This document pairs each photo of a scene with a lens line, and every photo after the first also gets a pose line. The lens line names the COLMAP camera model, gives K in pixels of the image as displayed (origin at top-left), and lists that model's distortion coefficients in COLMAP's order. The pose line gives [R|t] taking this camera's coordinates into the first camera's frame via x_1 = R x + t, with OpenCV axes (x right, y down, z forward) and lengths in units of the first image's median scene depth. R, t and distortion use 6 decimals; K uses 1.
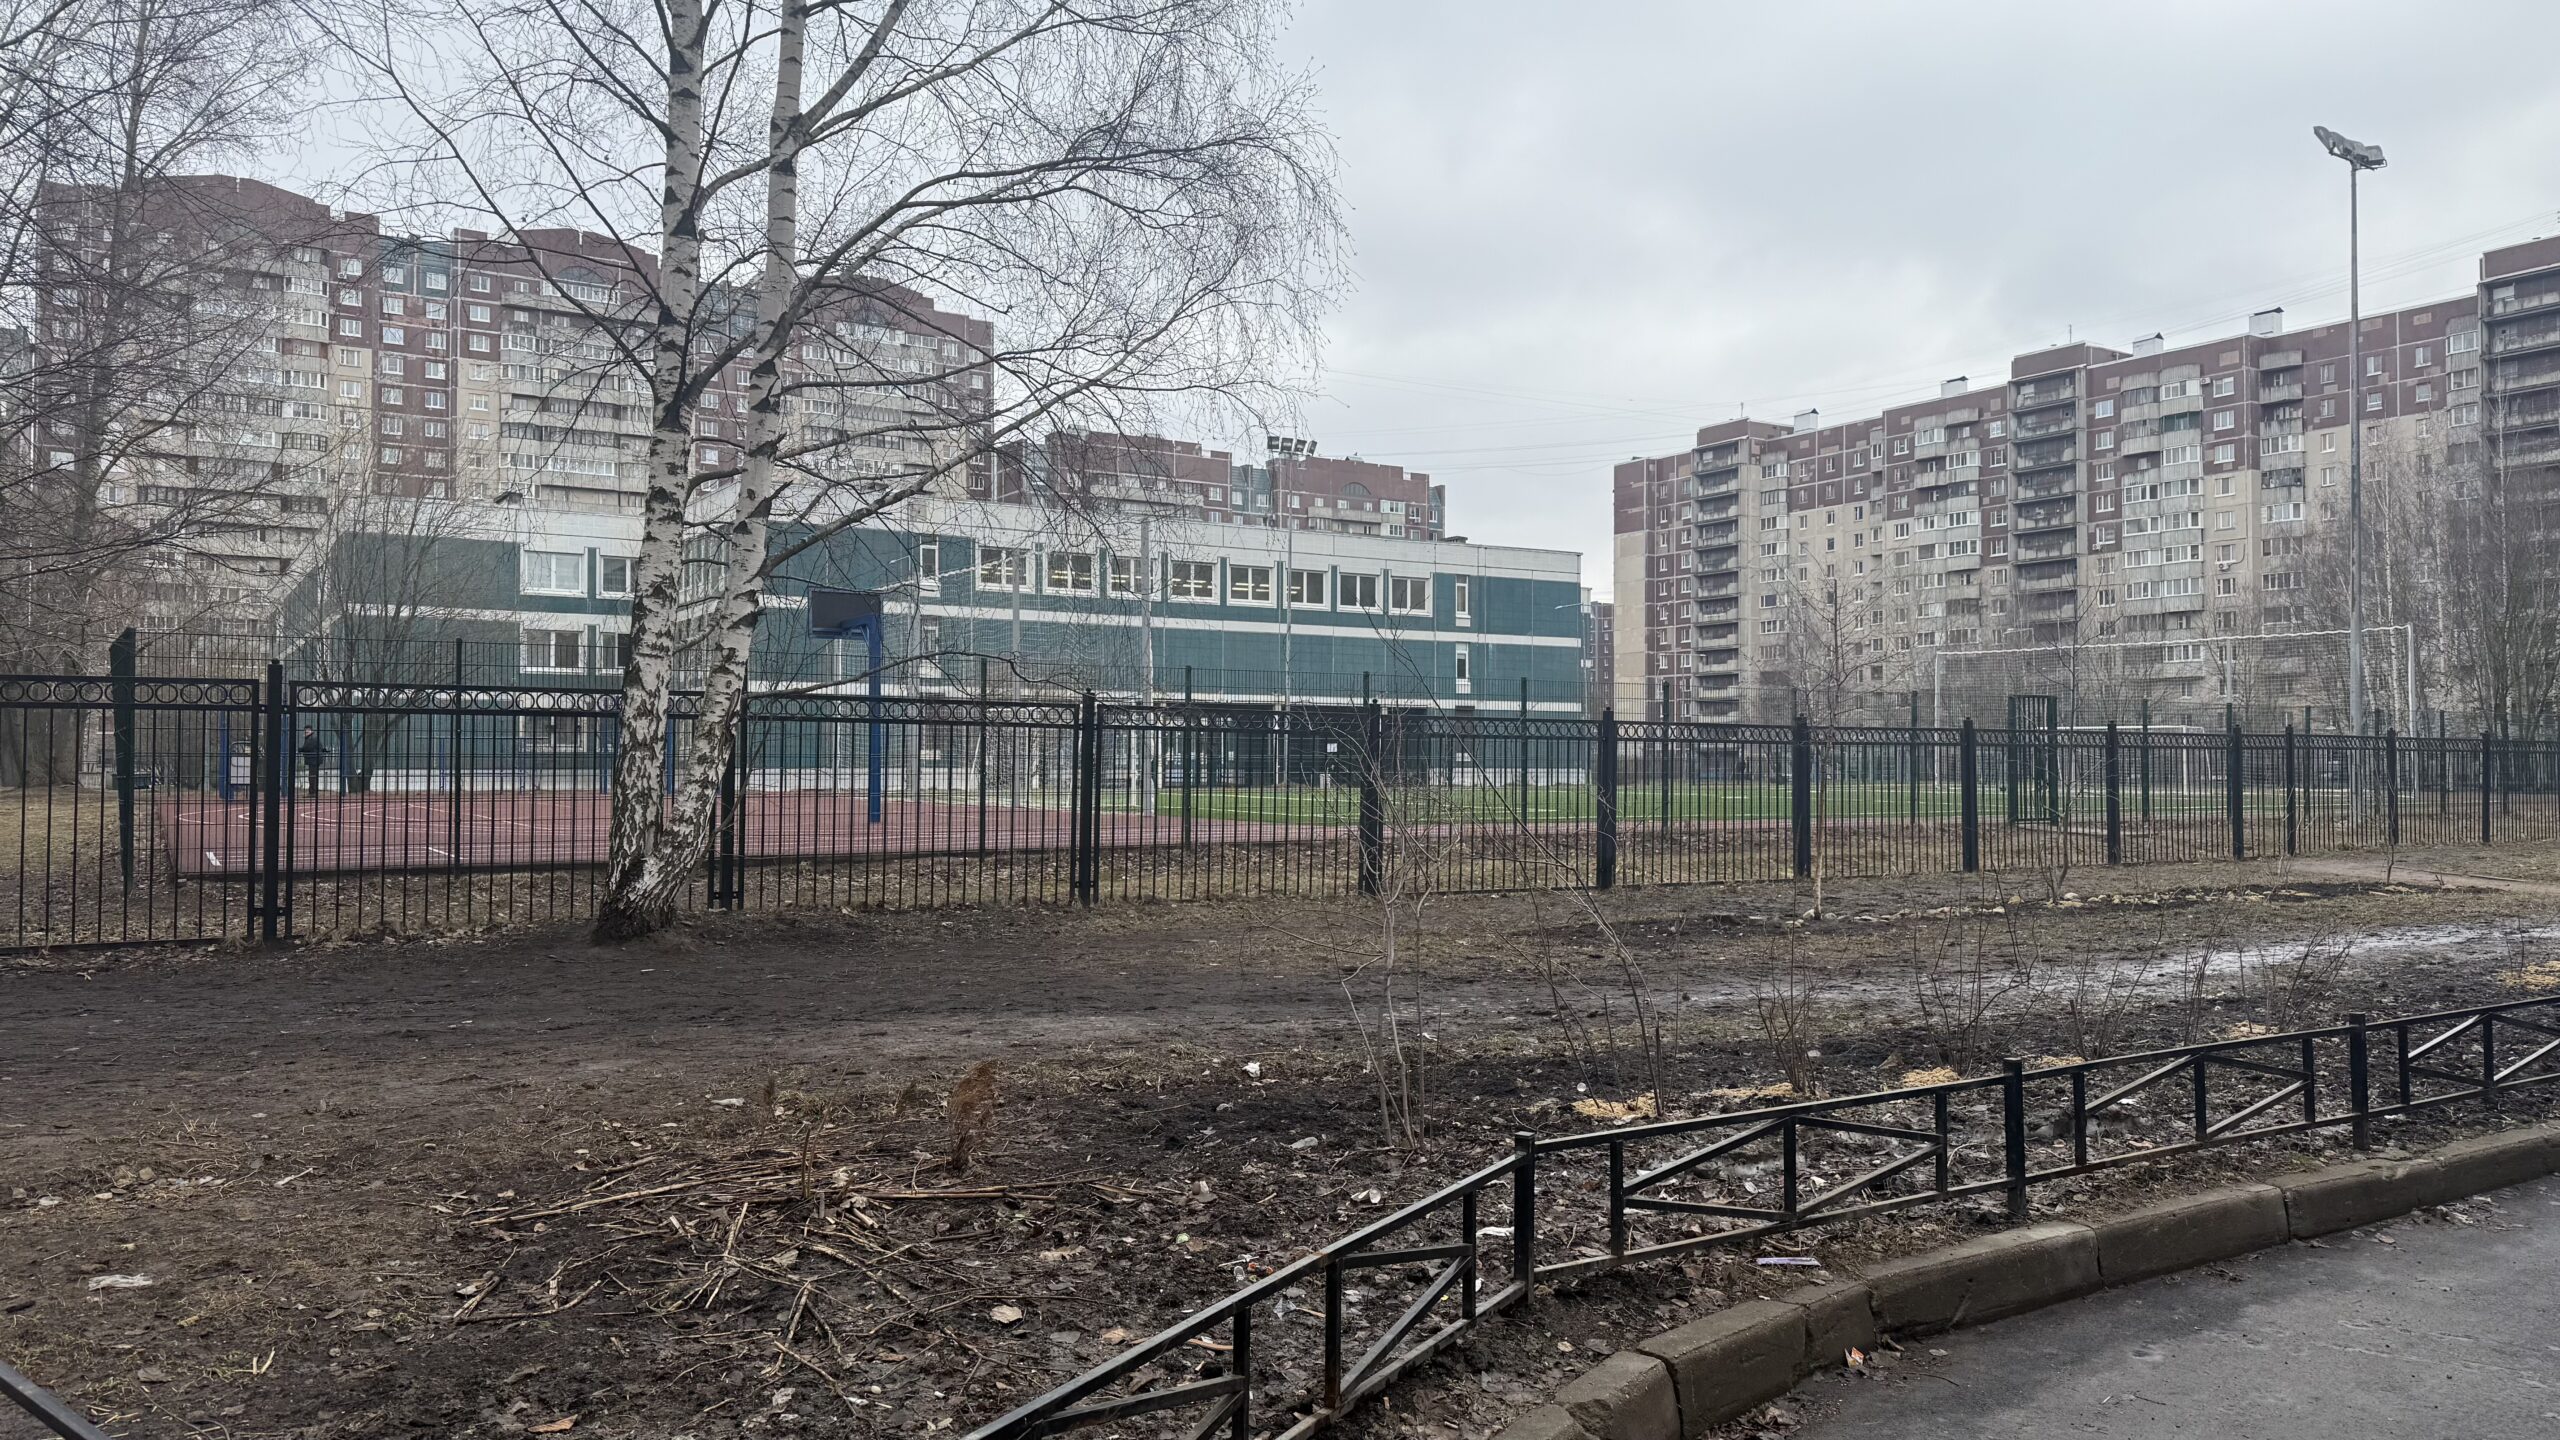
lens RADIAL K [[1682.8, 0, 1273.9], [0, 1682.8, 726.1], [0, 0, 1]] dist [0.033147, -0.047833]
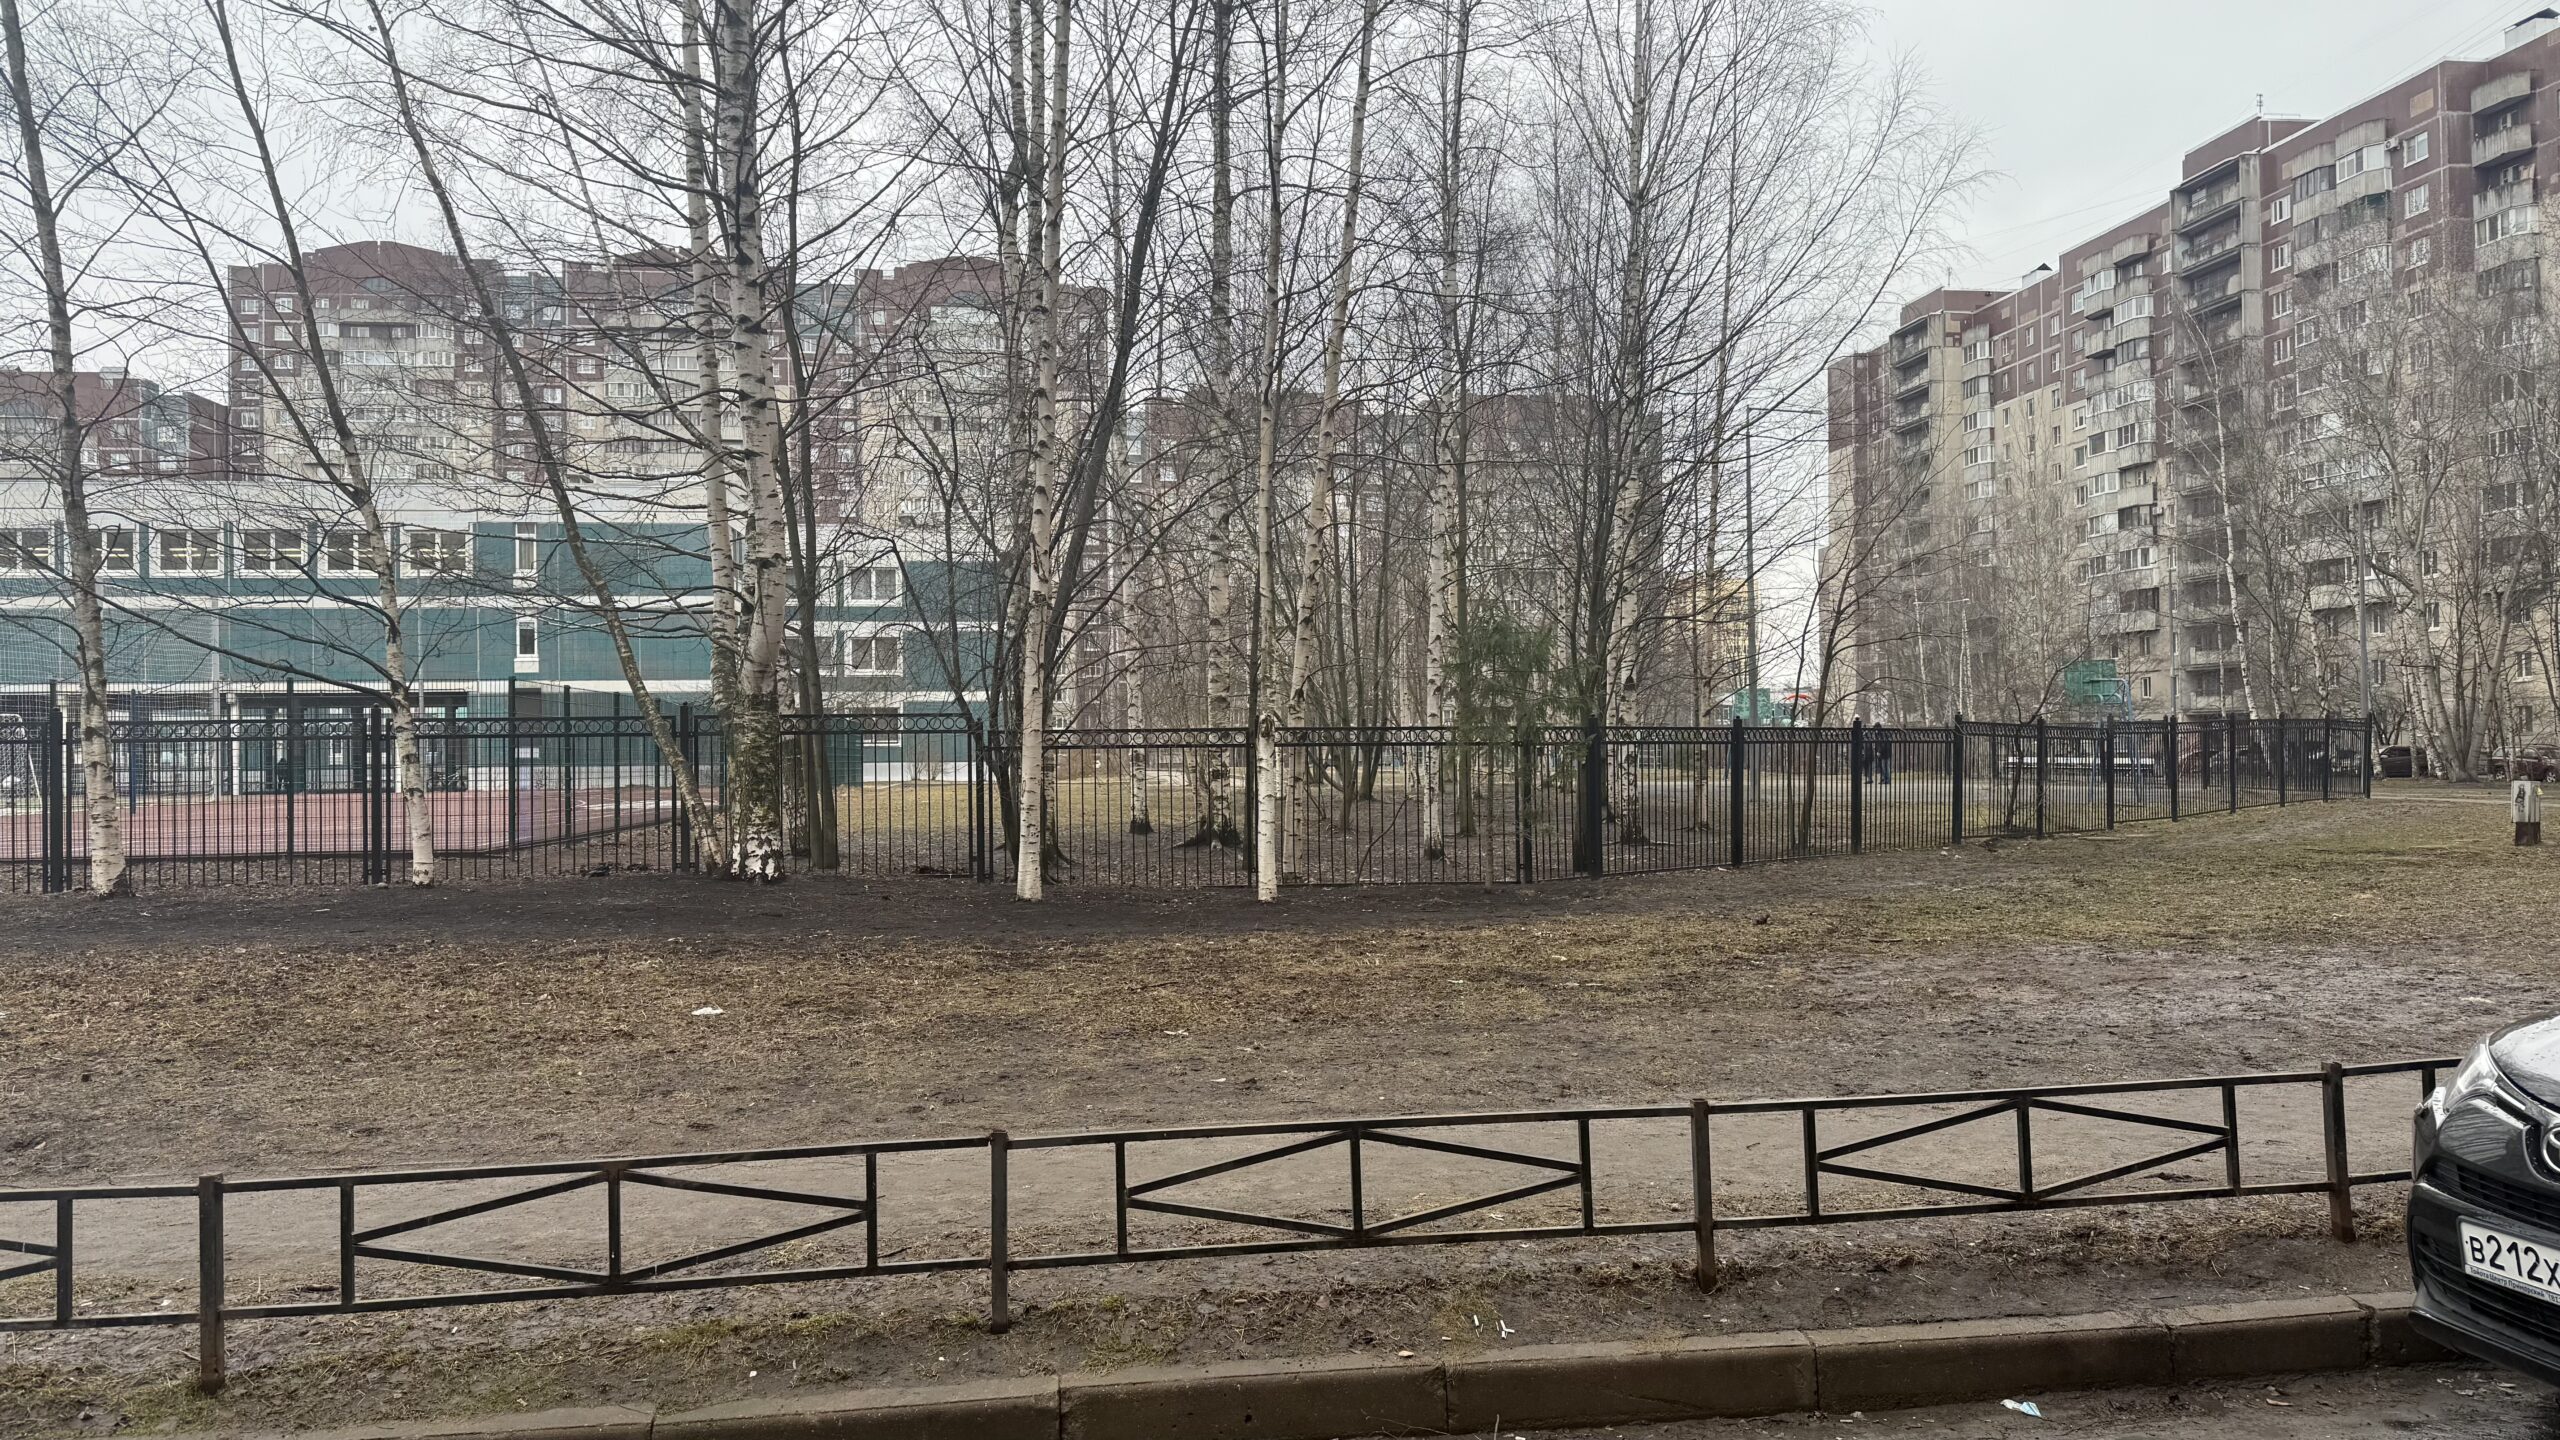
lens RADIAL K [[1682.8, 0, 1284.1], [0, 1682.8, 705.2], [0, 0, 1]] dist [0.033147, -0.047833]
pose [[0.907339, -0.019528, -0.419946, 0.406583], [0.020454, 0.999788, -0.002300, 0.002824], [0.419902, -0.006503, 0.907546, 0.221215]]
